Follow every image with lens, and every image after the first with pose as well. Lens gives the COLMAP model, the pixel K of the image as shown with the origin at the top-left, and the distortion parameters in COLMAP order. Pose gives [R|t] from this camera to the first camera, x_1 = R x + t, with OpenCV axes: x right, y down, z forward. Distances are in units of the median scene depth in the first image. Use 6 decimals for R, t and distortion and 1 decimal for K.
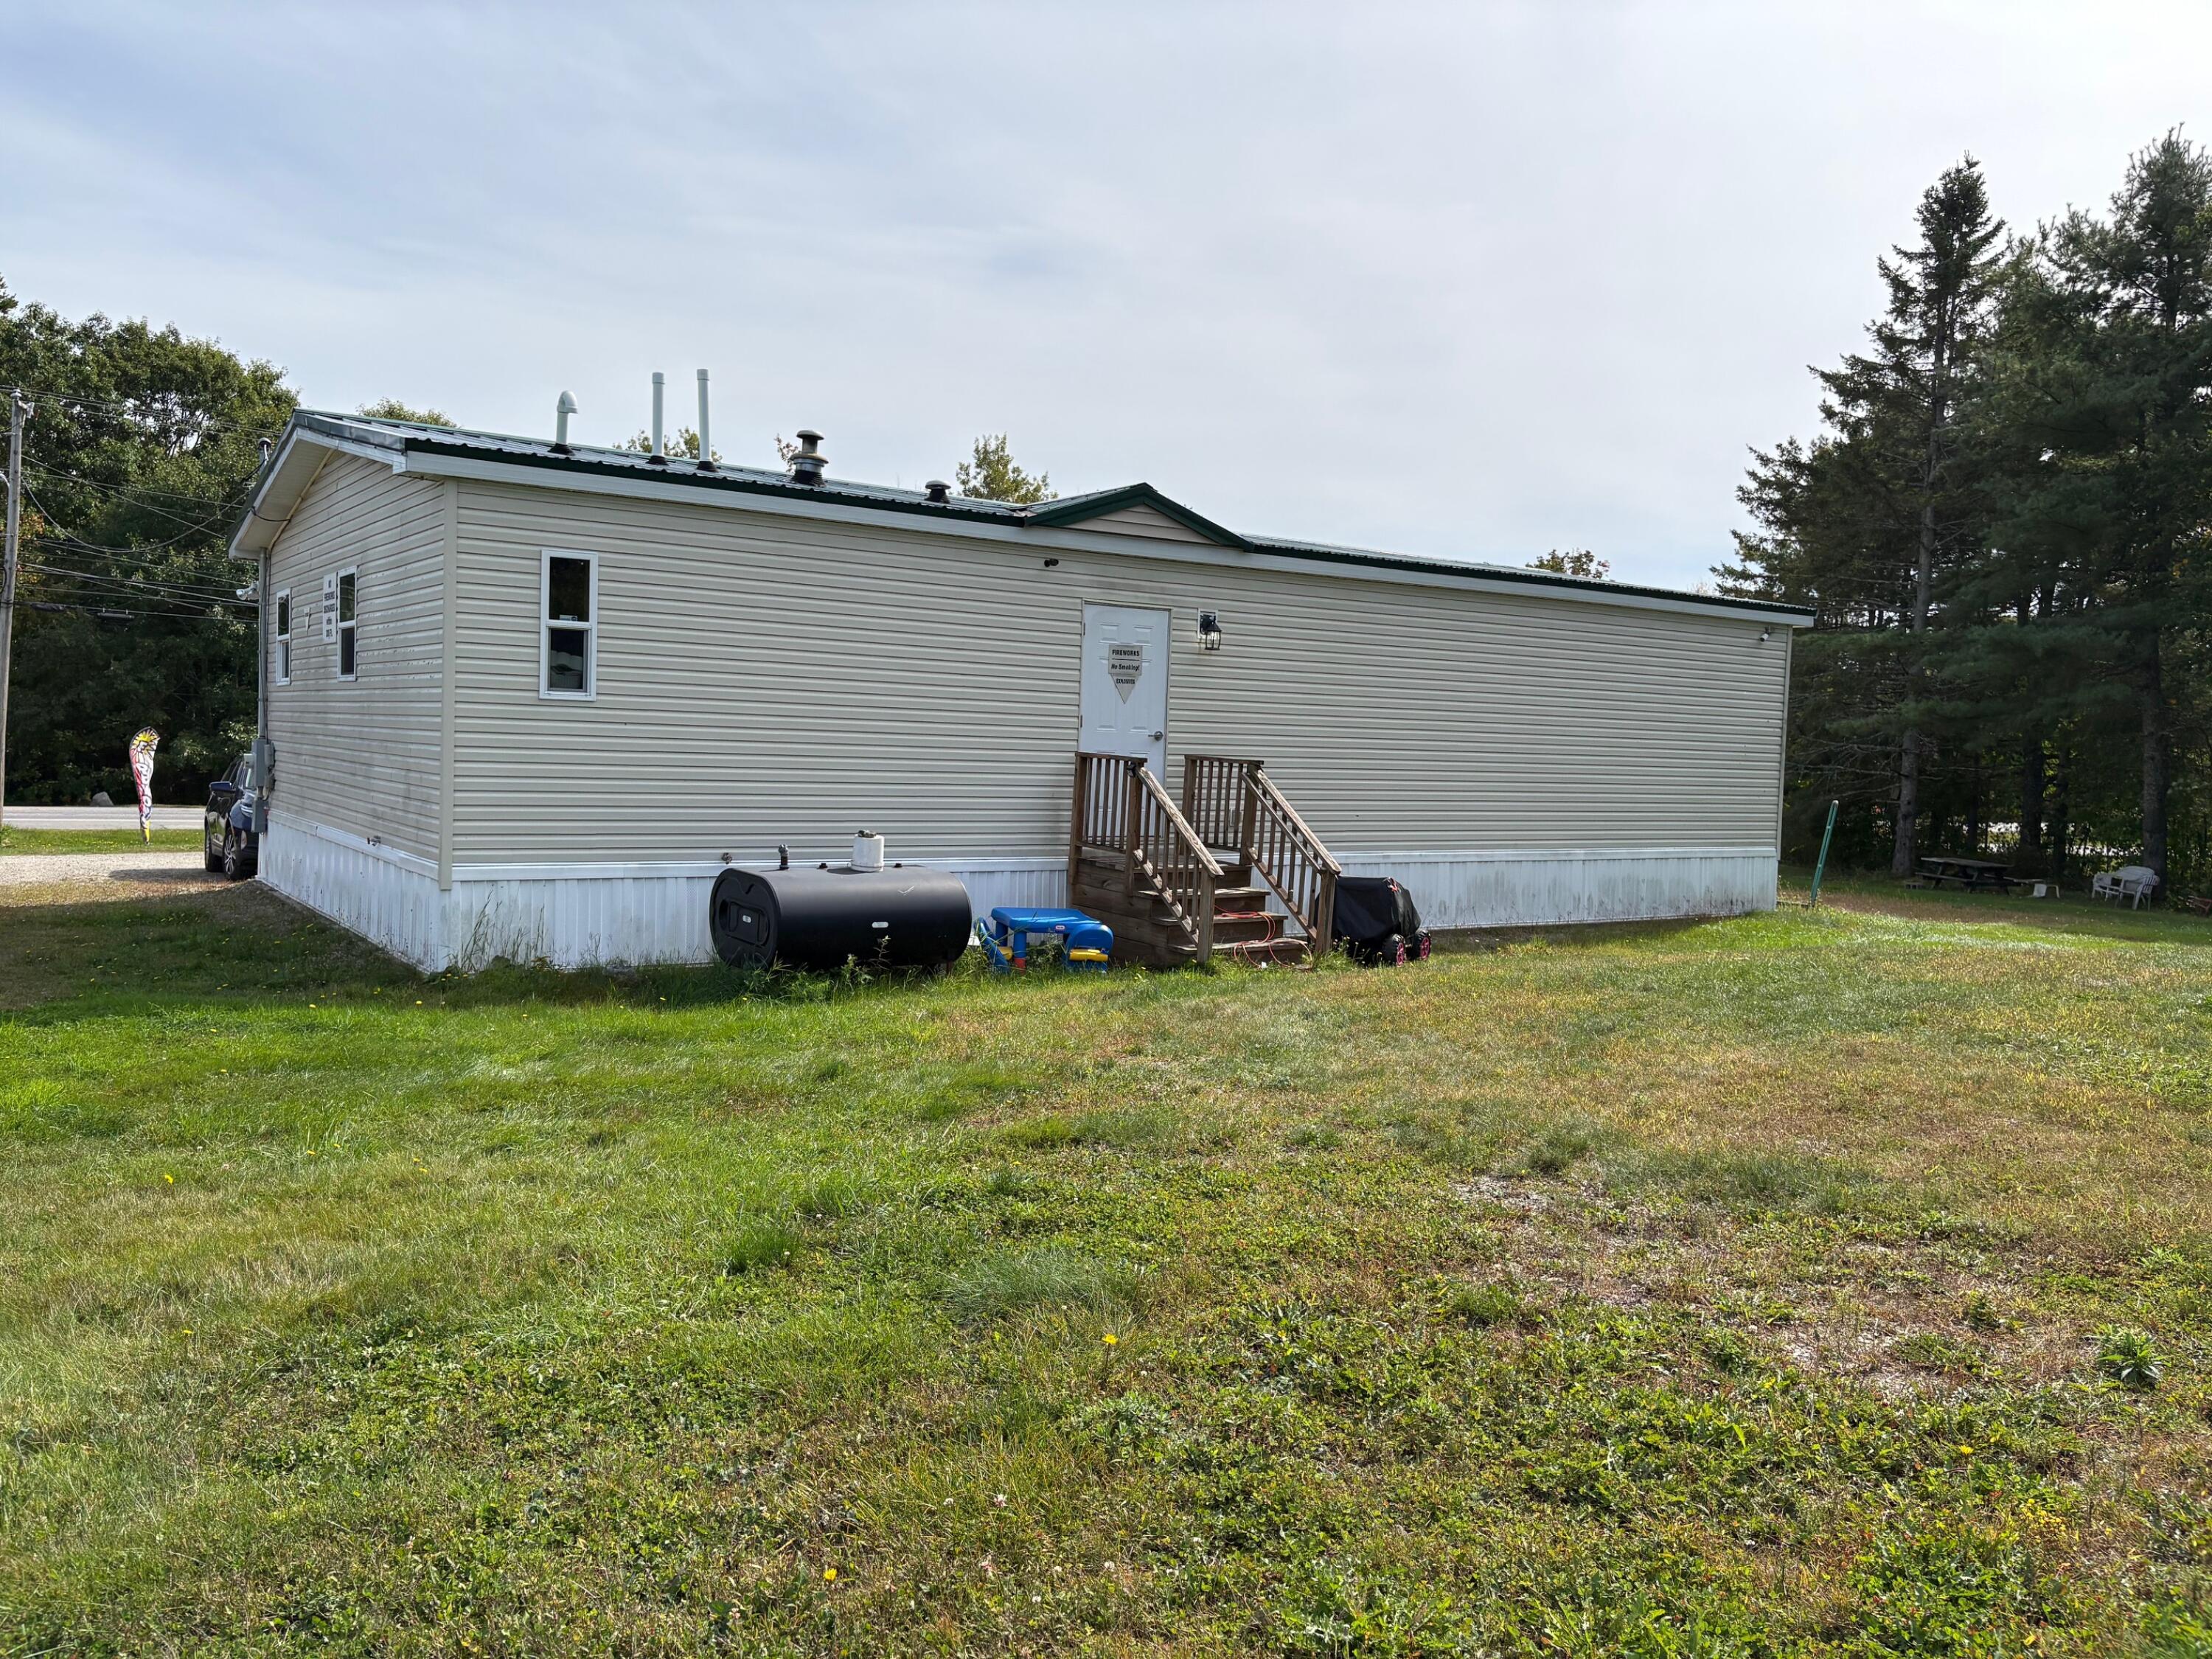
lens RADIAL K [[1666.0, 0, 1096.0], [0, 1666.0, 853.2], [0, 0, 1]] dist [0.040808, -0.041159]
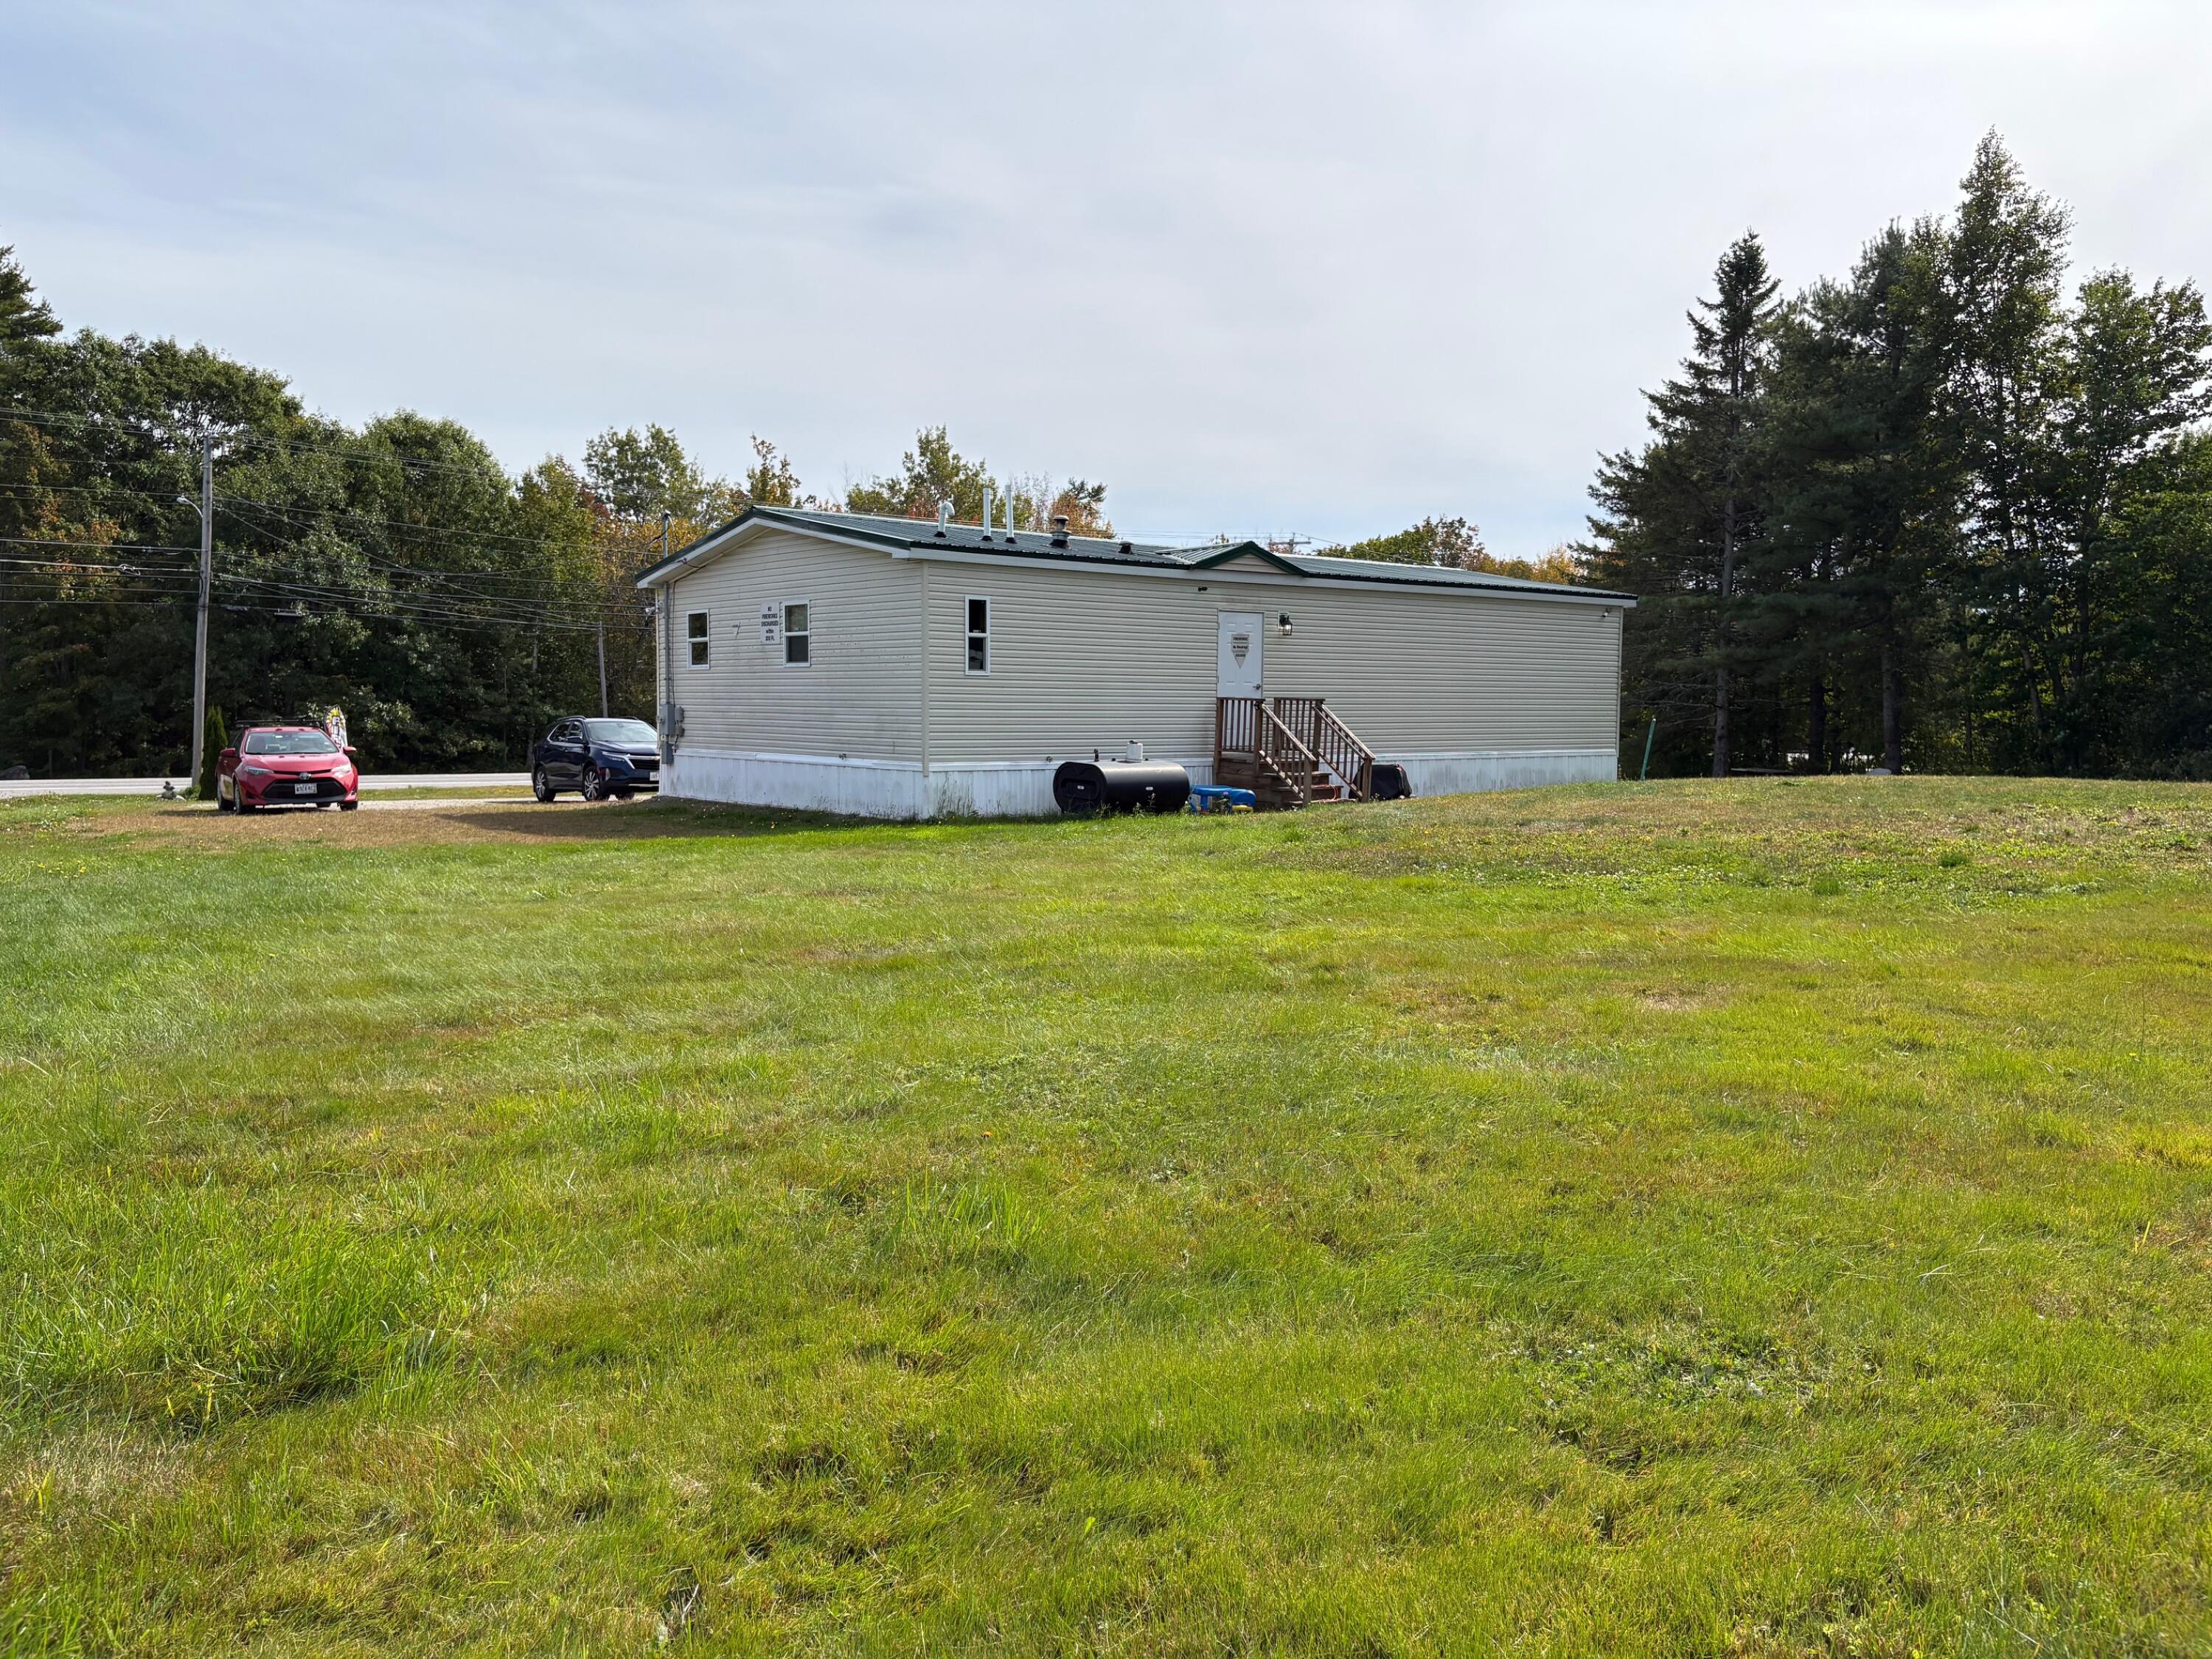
lens RADIAL K [[1666.0, 0, 1104.3], [0, 1666.0, 826.9], [0, 0, 1]] dist [0.040808, -0.041159]
pose [[0.996518, -0.032521, 0.076781, -0.098199], [0.031870, 0.999445, 0.009690, 0.019918], [-0.077053, -0.007209, 0.997001, -0.266549]]
